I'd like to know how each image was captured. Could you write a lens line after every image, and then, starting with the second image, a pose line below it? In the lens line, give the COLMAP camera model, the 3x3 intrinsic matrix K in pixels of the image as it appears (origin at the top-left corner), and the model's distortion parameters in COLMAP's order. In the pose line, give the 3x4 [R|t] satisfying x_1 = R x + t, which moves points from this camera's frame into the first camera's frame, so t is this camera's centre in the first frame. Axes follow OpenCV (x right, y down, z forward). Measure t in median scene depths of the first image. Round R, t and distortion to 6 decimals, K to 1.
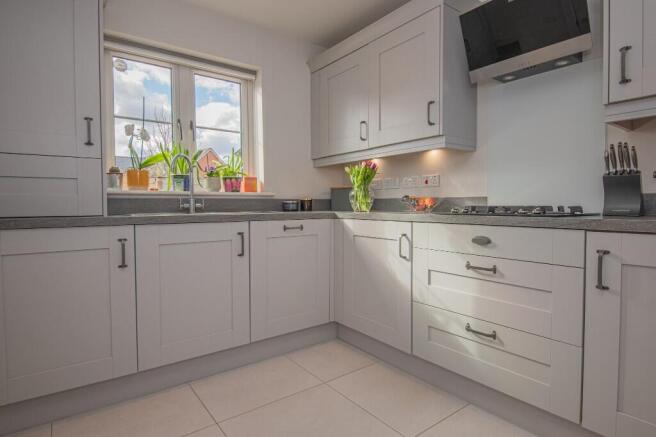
lens RADIAL K [[348.4, 0, 328.0], [0, 348.4, 218.5], [0, 0, 1]] dist [-0.022417, -0.001872]
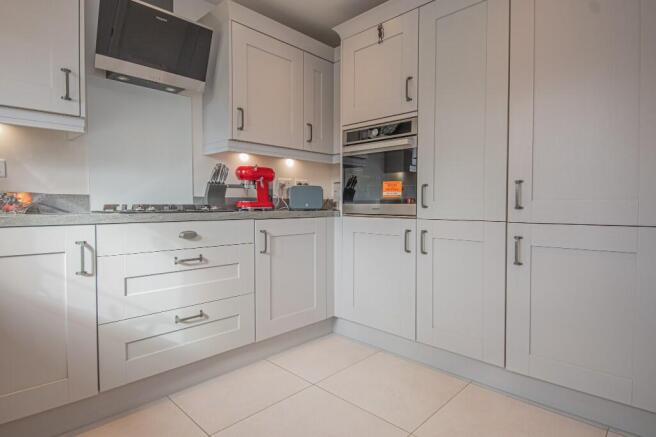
lens RADIAL K [[348.4, 0, 328.0], [0, 348.4, 218.5], [0, 0, 1]] dist [-0.022417, -0.001872]
pose [[-0.162823, -0.034569, 0.986049, -0.651891], [0.040385, 0.998315, 0.041668, -0.016266], [-0.985828, 0.046606, -0.161153, 0.655258]]
